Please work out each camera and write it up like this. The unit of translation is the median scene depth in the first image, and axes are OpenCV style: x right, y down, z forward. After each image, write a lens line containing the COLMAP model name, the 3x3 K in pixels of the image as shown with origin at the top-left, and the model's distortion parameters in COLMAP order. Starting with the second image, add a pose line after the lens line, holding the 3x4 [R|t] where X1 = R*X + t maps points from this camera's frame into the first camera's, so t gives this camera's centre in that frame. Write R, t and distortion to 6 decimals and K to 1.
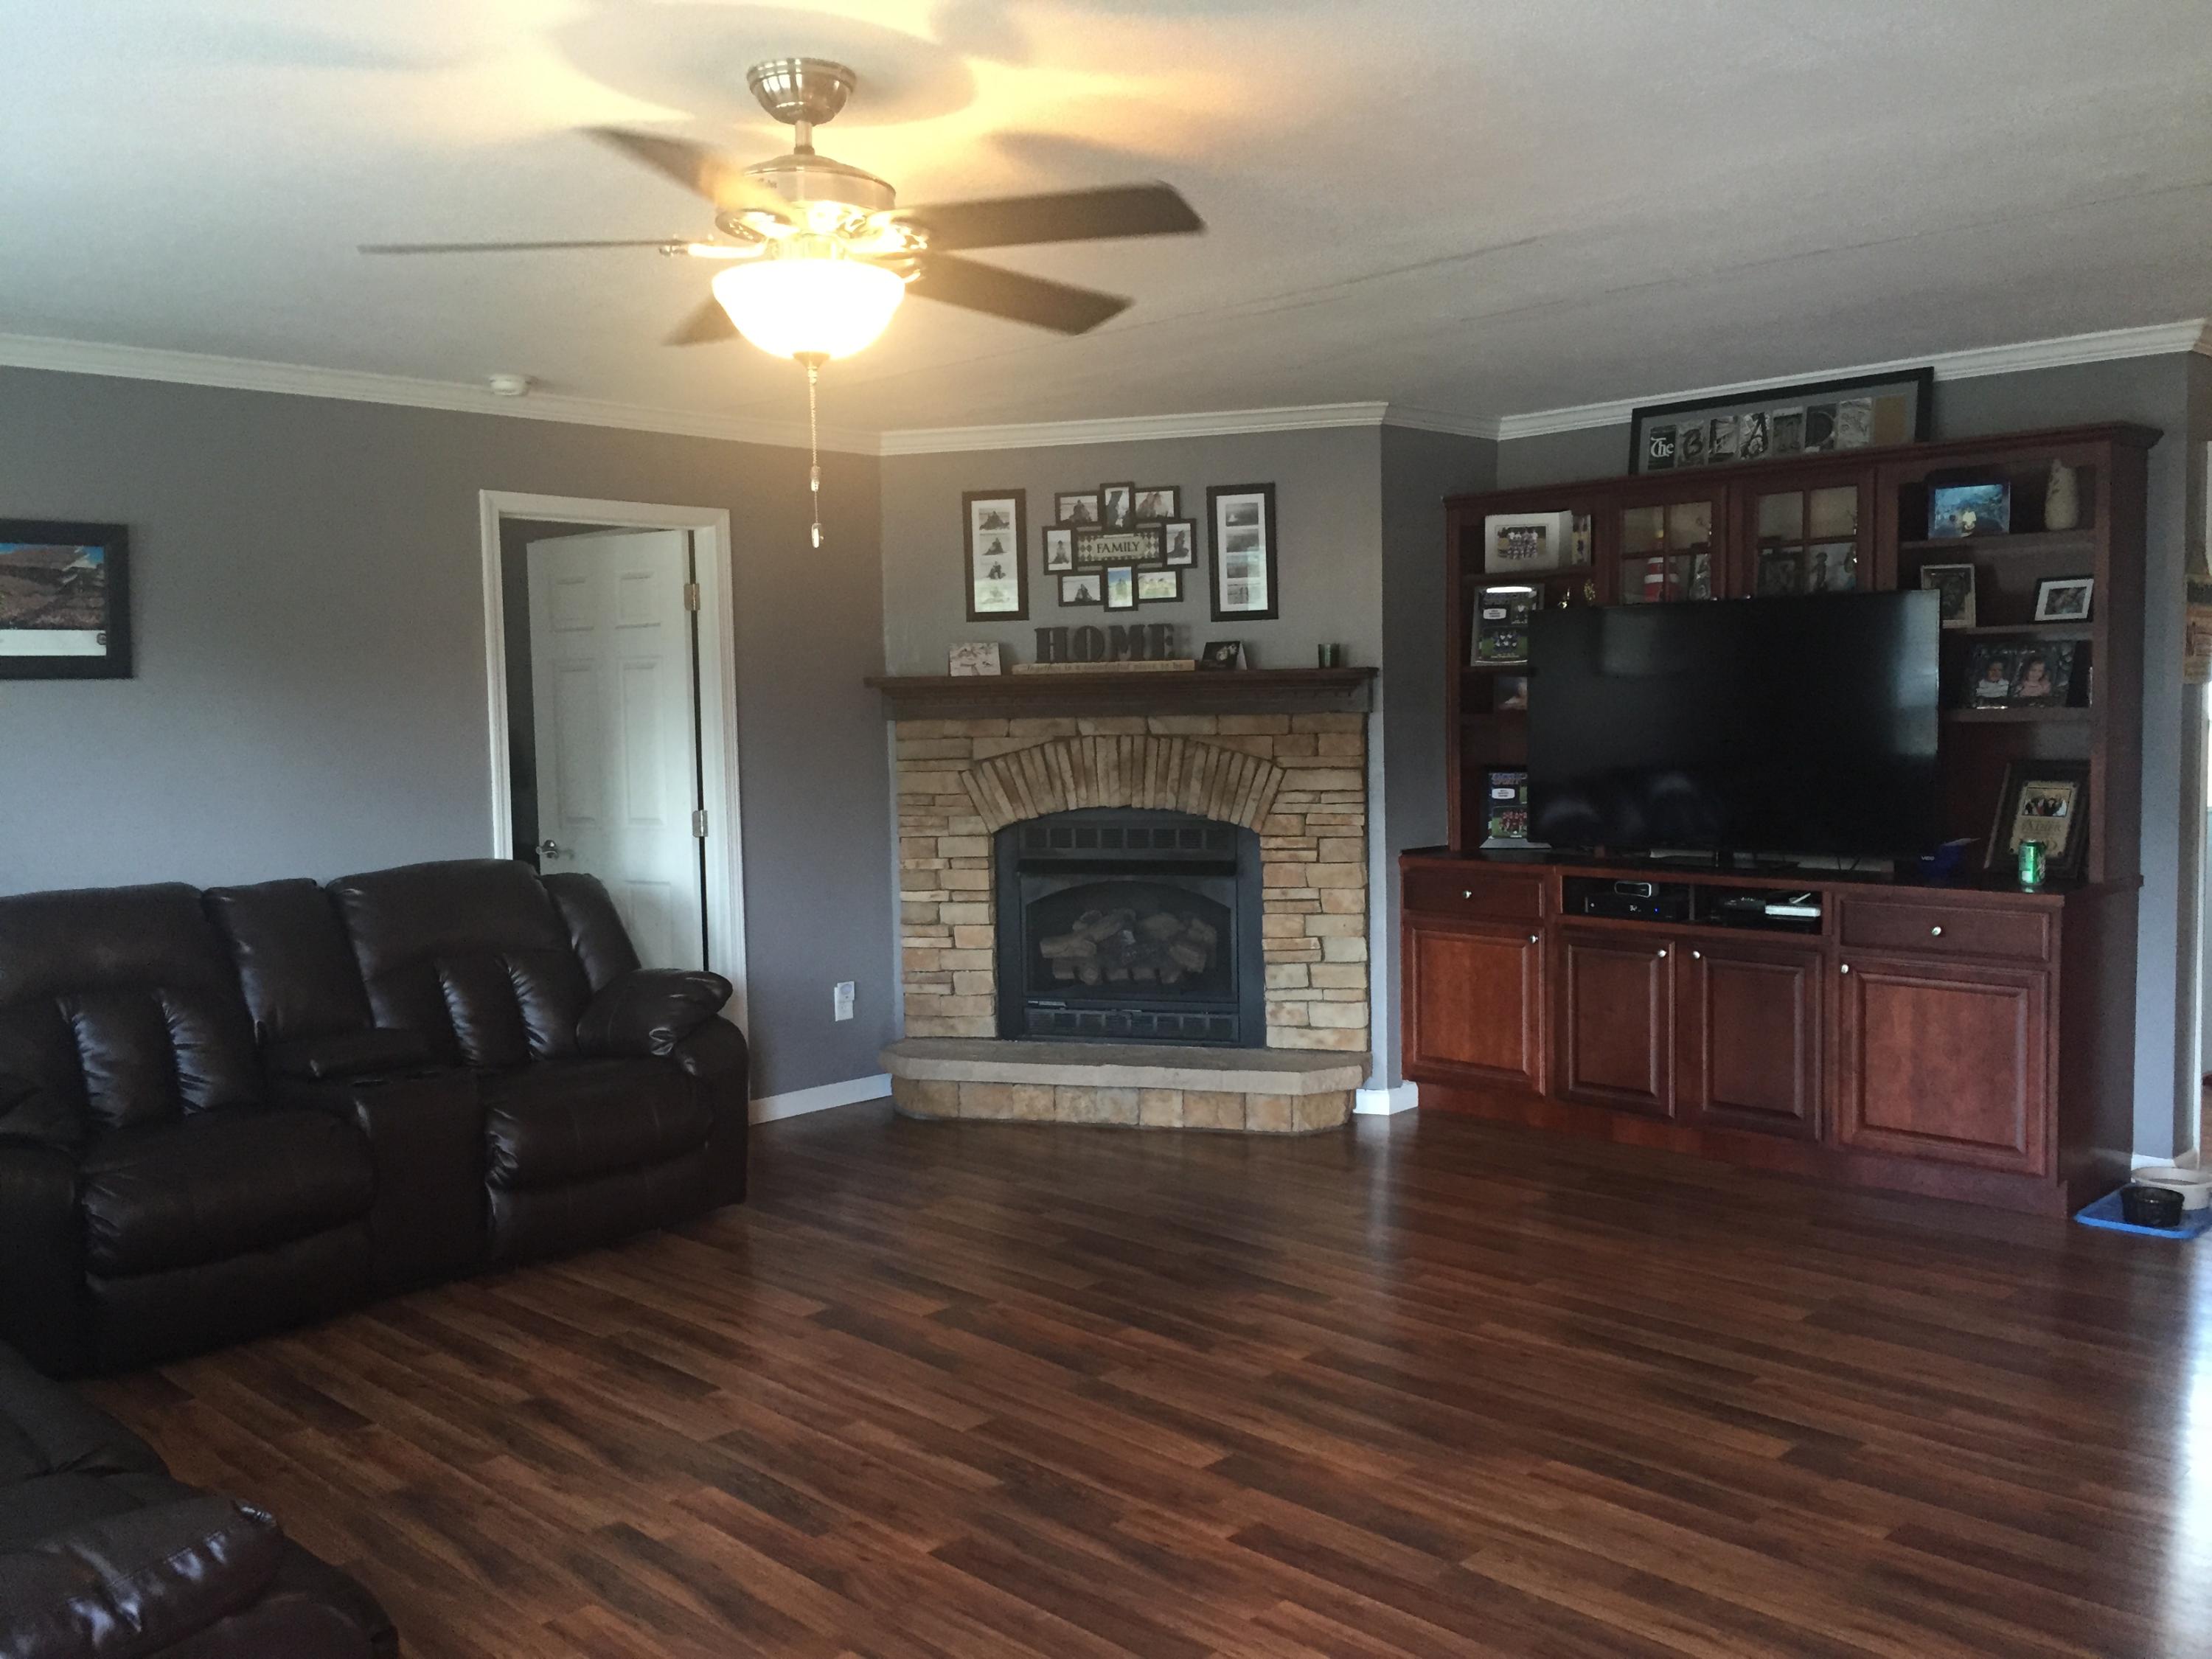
lens RADIAL K [[1884.8, 0, 1107.4], [0, 1884.8, 828.2], [0, 0, 1]] dist [-0.000870, -0.004462]
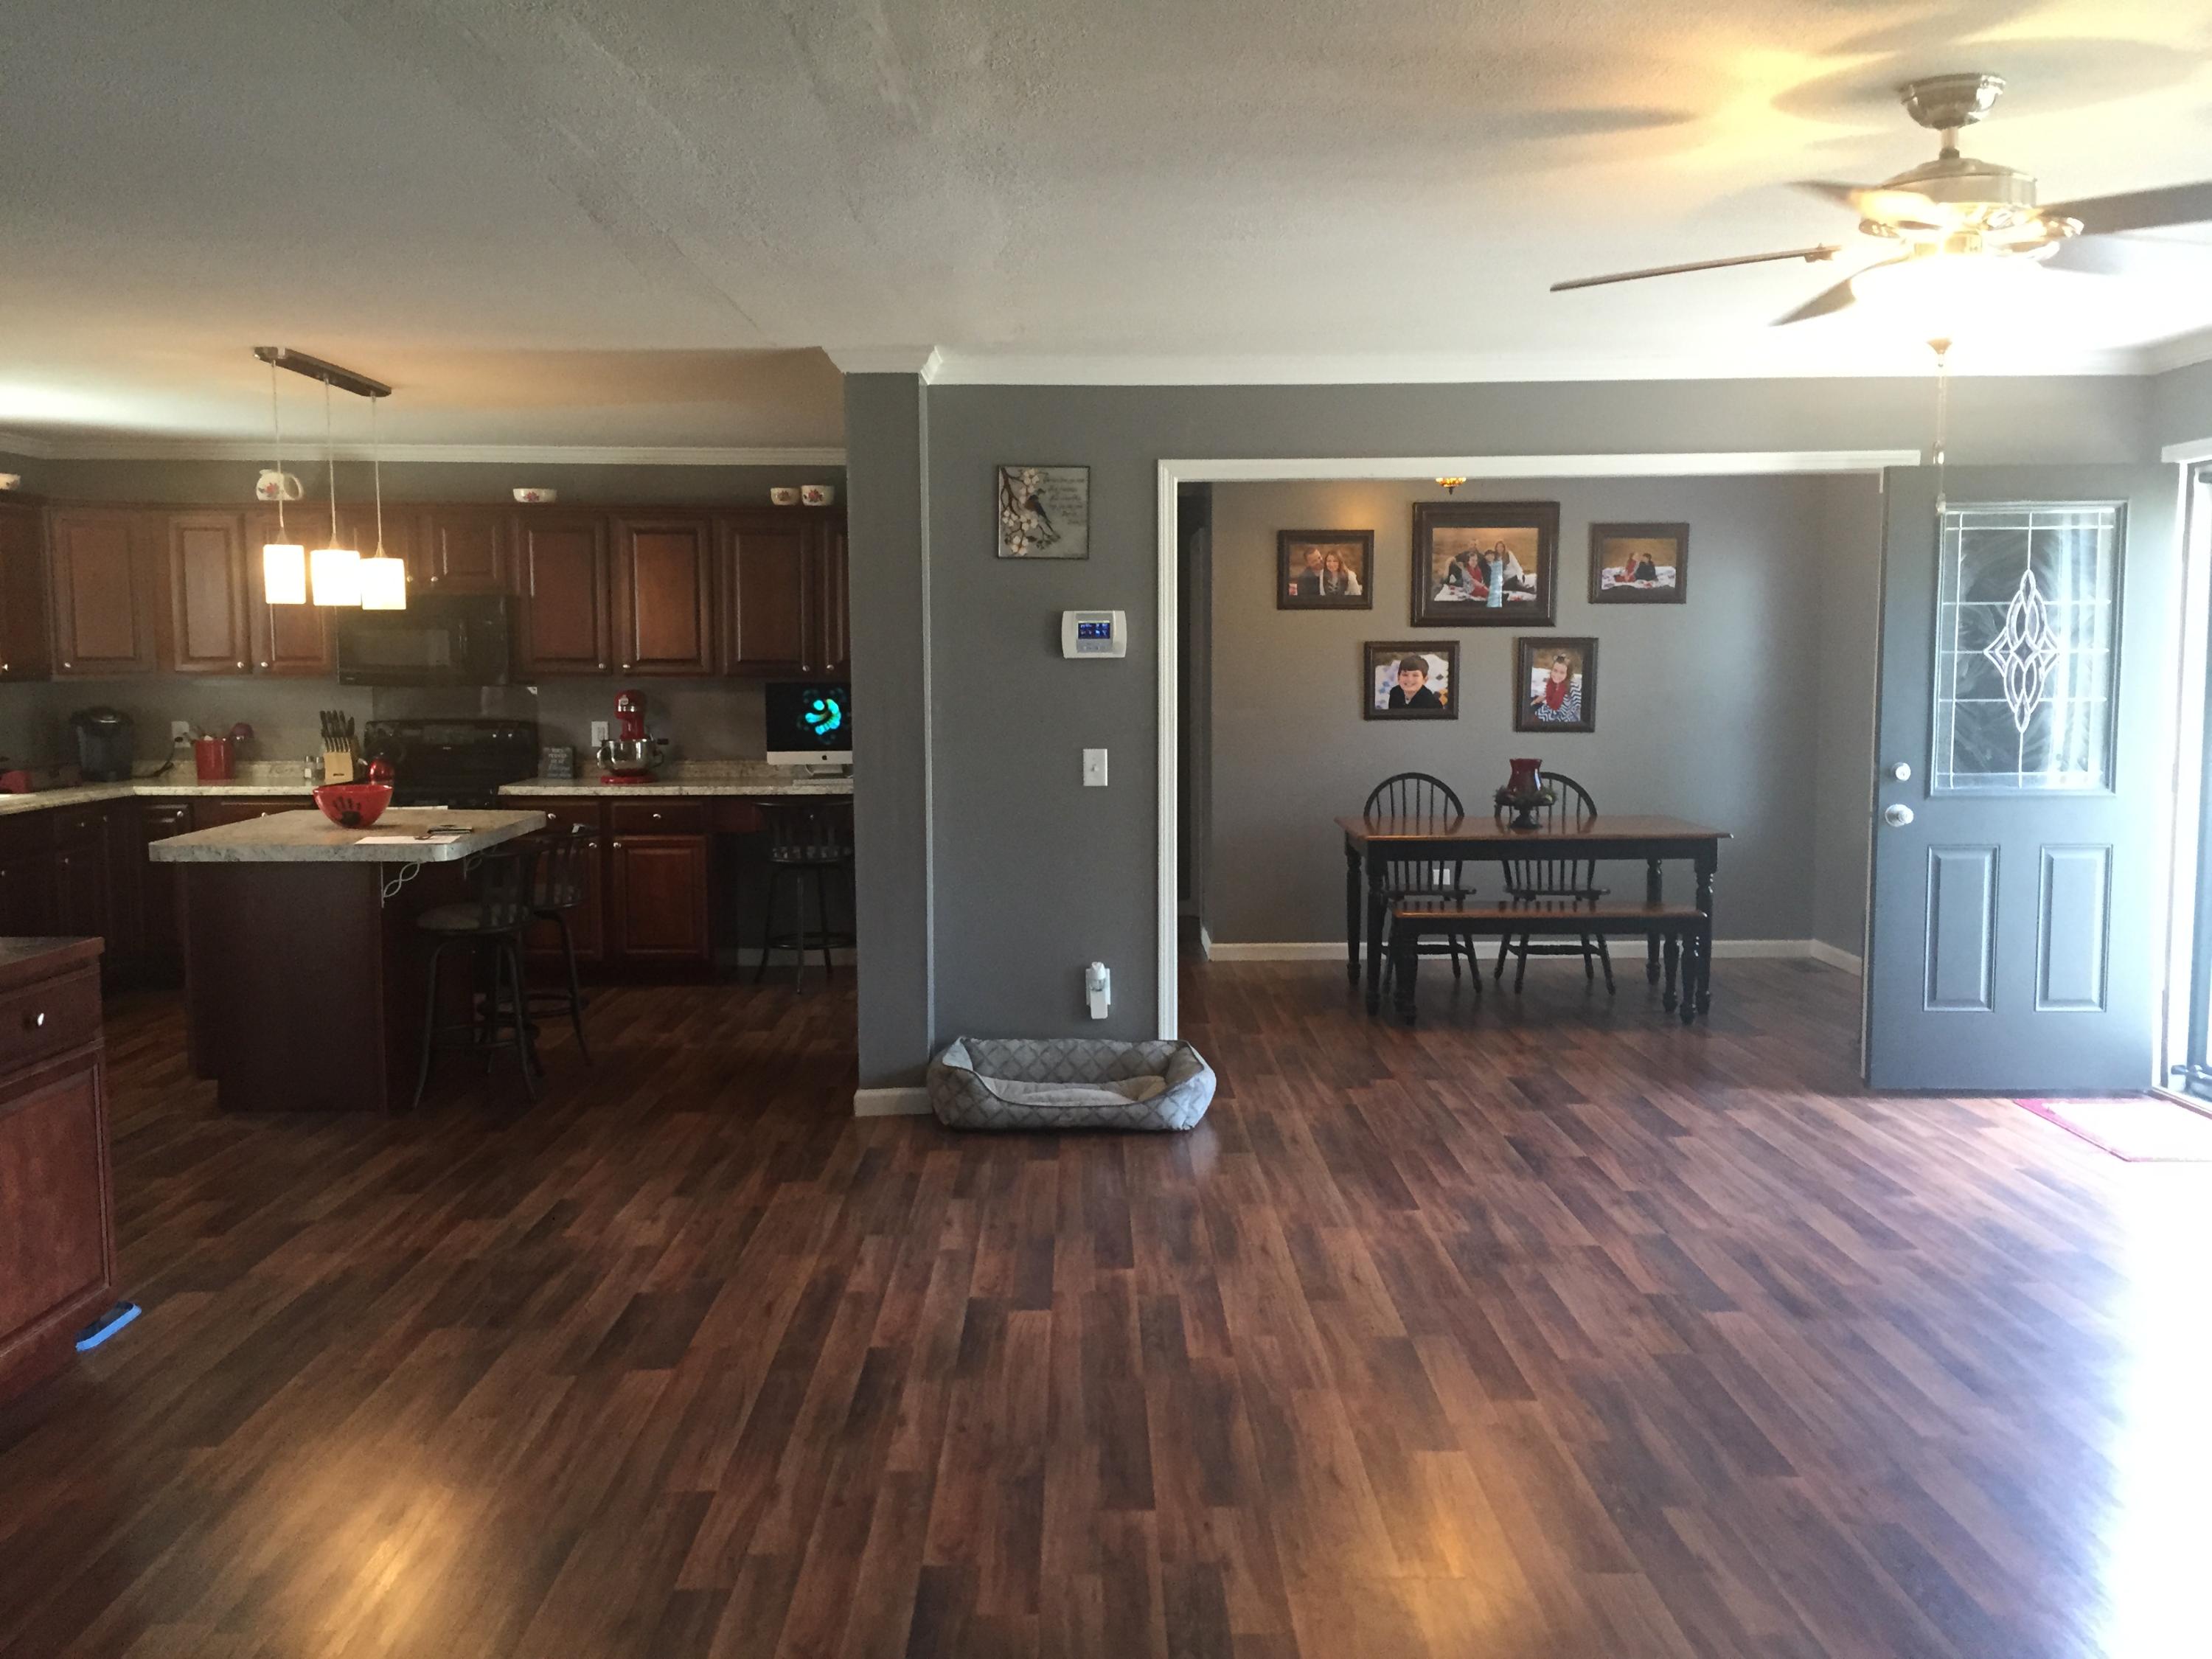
lens RADIAL K [[1884.8, 0, 1106.1], [0, 1884.8, 827.0], [0, 0, 1]] dist [-0.000870, -0.004462]
pose [[-0.714330, -0.037898, 0.698783, -0.501640], [0.074327, 0.988776, 0.129607, -0.118795], [-0.695851, 0.144520, -0.703495, 1.832894]]
